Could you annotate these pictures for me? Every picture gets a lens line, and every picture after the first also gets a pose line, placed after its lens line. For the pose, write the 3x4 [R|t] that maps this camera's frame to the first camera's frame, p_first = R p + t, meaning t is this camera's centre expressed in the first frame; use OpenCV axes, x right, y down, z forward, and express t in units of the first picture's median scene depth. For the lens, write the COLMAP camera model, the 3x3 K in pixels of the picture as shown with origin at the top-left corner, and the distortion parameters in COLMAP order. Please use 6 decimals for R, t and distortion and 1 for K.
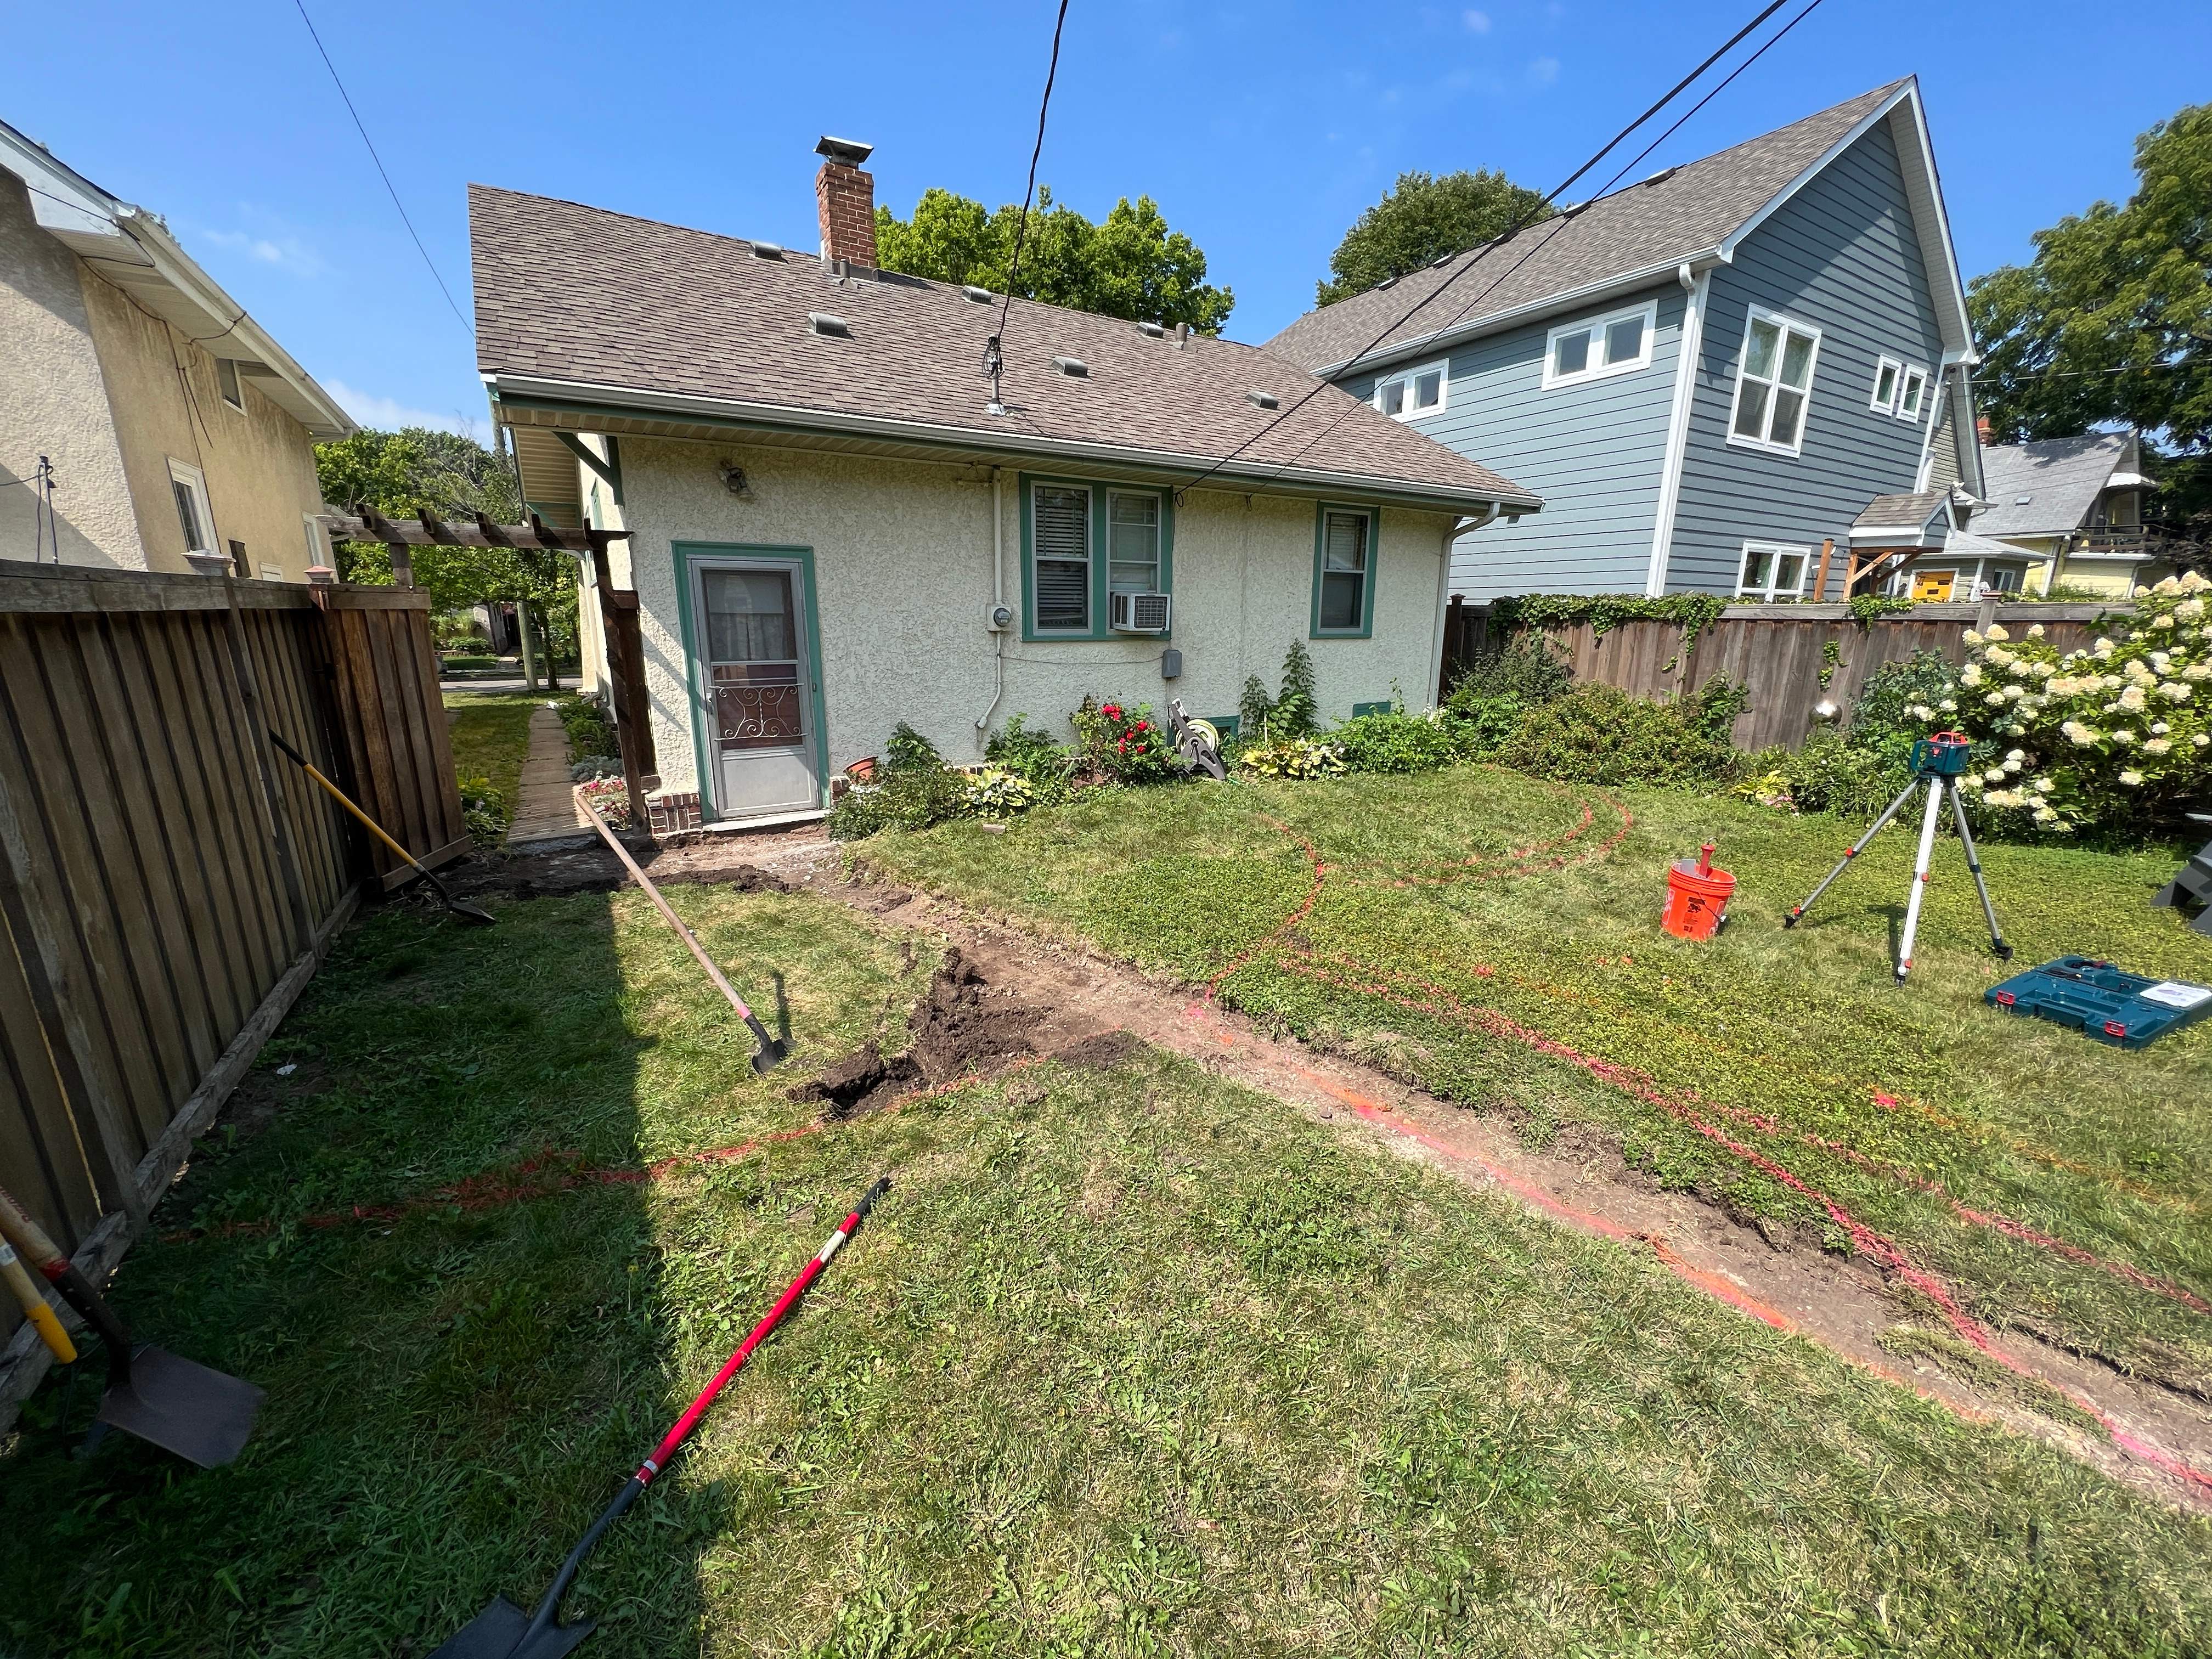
lens RADIAL K [[878.2, 0, 1107.3], [0, 878.2, 840.7], [0, 0, 1]] dist [0.000134, 0.000042]
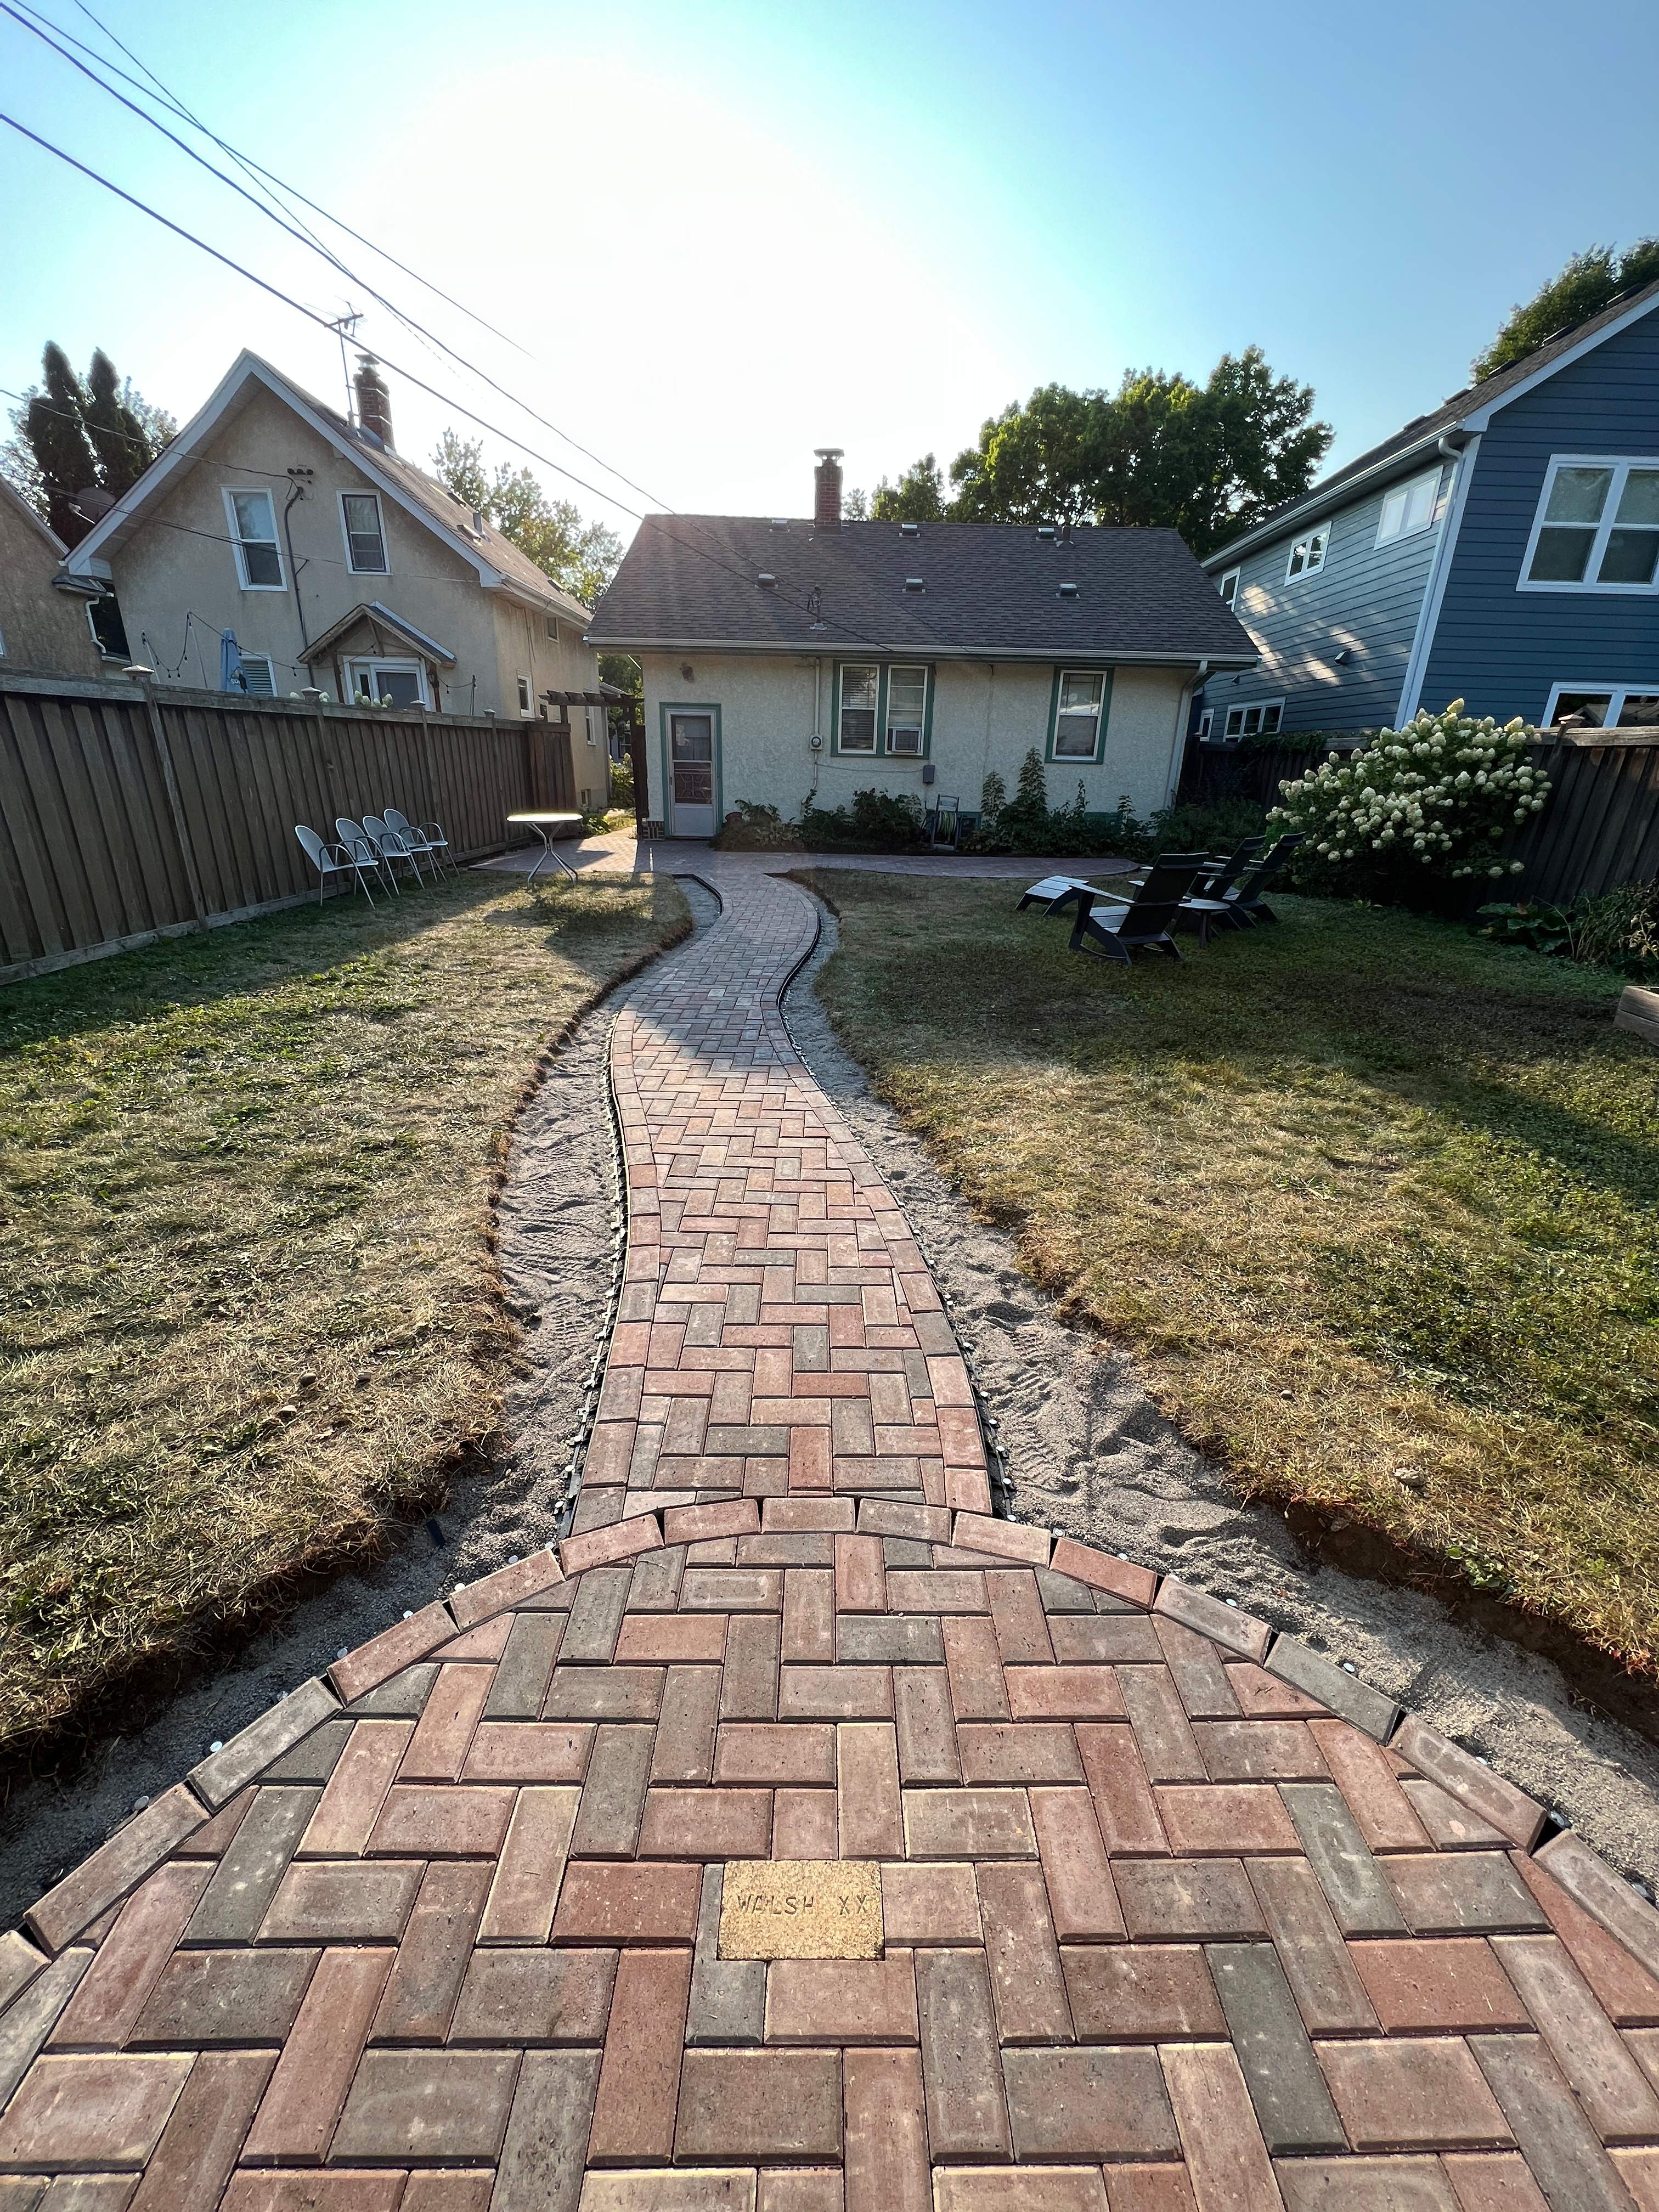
lens RADIAL K [[878.2, 0, 834.7], [0, 878.2, 1099.0], [0, 0, 1]] dist [0.000134, 0.000042]
pose [[0.854170, 0.203197, -0.478649, 0.922765], [-0.149641, 0.977605, 0.147973, 0.197685], [0.497997, -0.054769, 0.865448, -0.609782]]
